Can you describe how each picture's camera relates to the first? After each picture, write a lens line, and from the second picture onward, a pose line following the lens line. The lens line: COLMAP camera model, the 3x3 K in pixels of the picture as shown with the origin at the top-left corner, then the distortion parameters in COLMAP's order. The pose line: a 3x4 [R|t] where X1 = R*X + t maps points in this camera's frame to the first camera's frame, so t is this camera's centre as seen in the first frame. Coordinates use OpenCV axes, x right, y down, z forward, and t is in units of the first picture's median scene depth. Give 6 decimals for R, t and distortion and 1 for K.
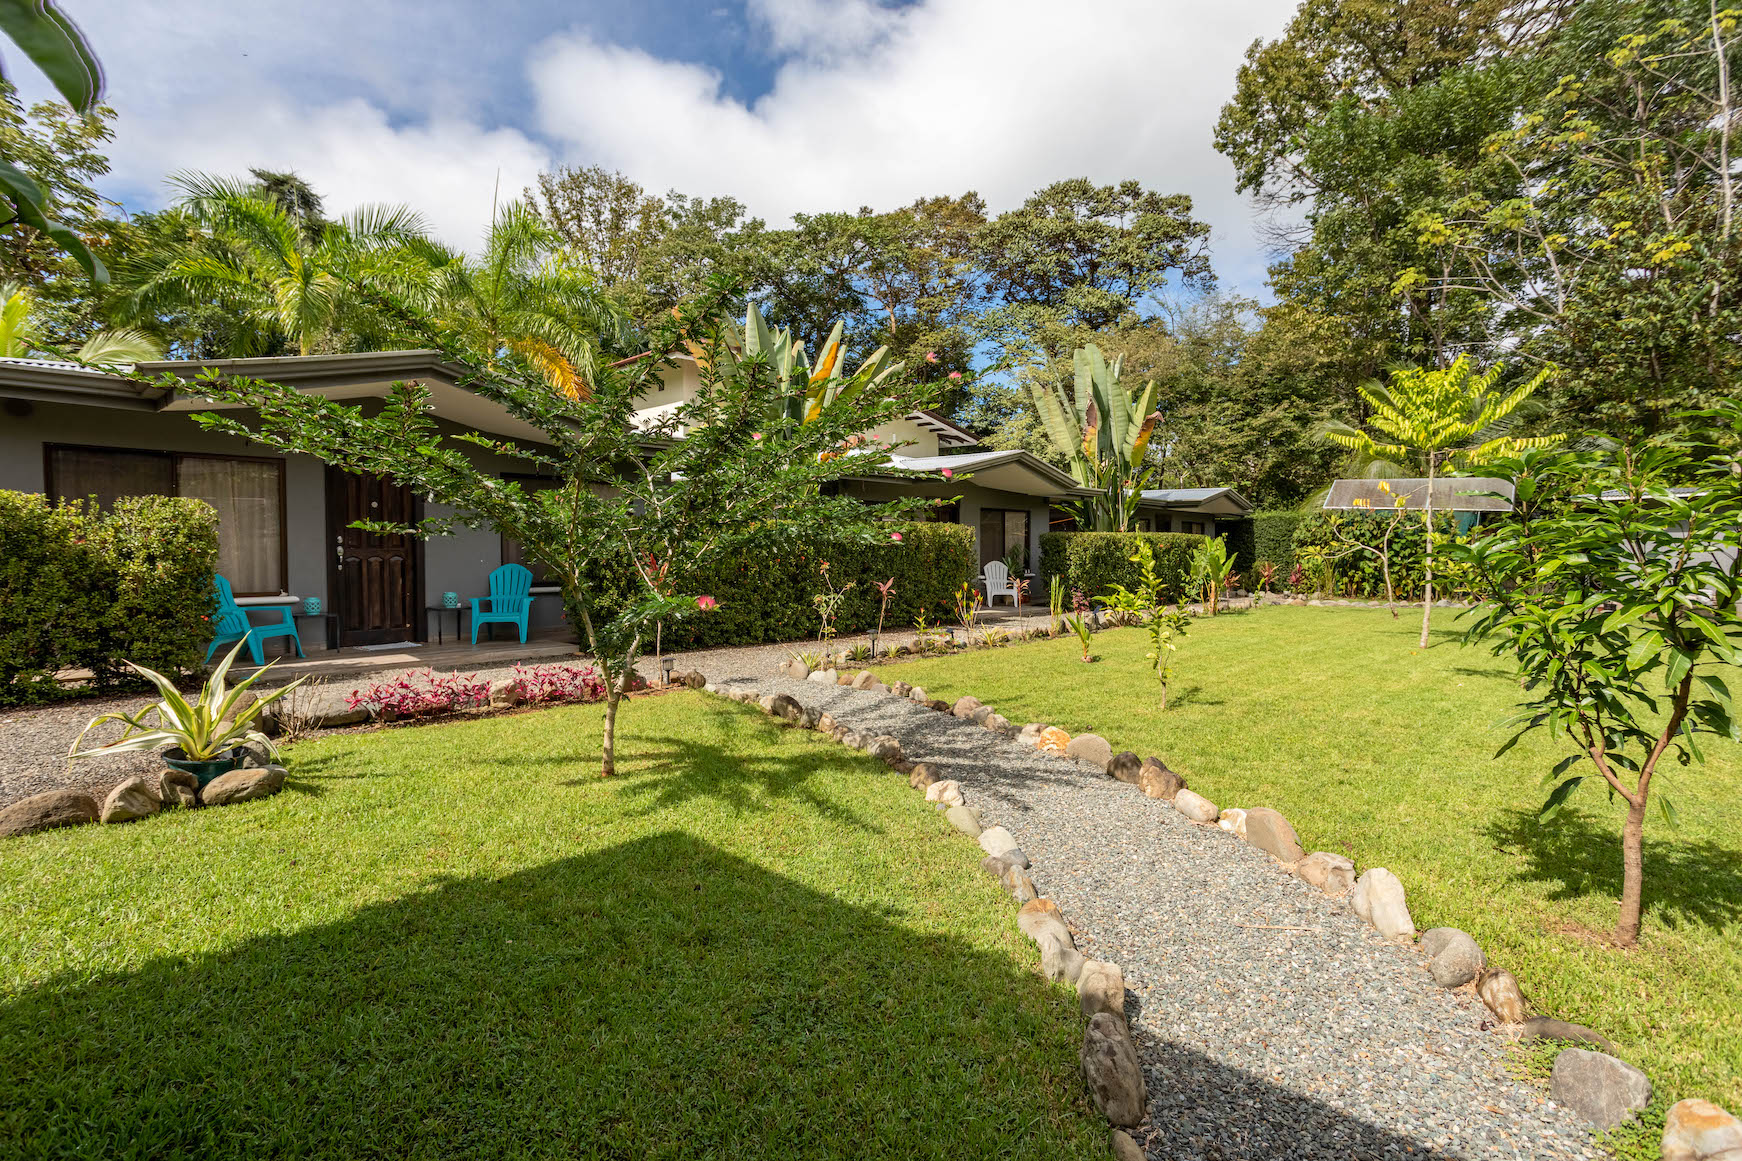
lens RADIAL K [[837.4, 0, 878.6], [0, 837.4, 575.2], [0, 0, 1]] dist [-0.024182, 0.007315]
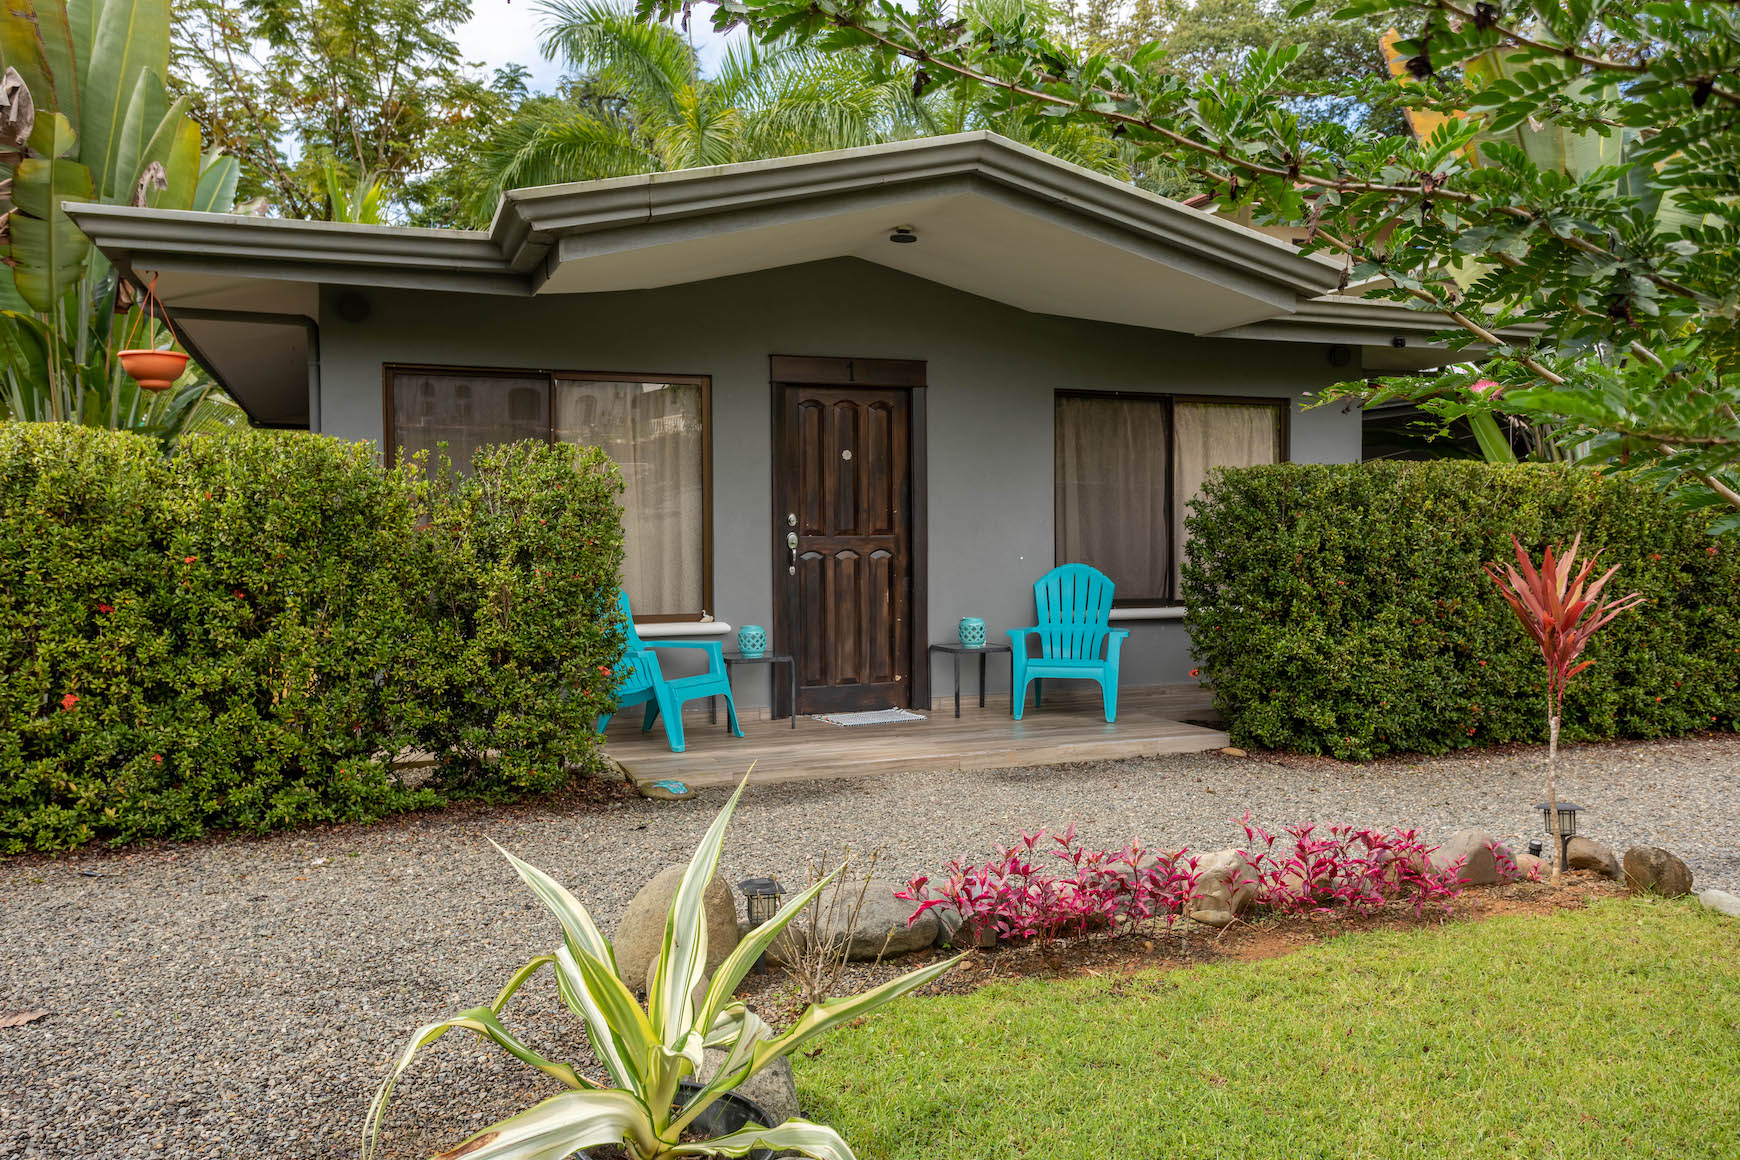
lens RADIAL K [[1359.8, 0, 872.6], [0, 1359.8, 569.6], [0, 0, 1]] dist [-0.064573, -0.000290]
pose [[0.895909, 0.002443, -0.444231, -0.256584], [-0.004244, 0.999986, -0.003060, -0.009181], [0.444218, 0.004627, 0.895907, 0.278755]]
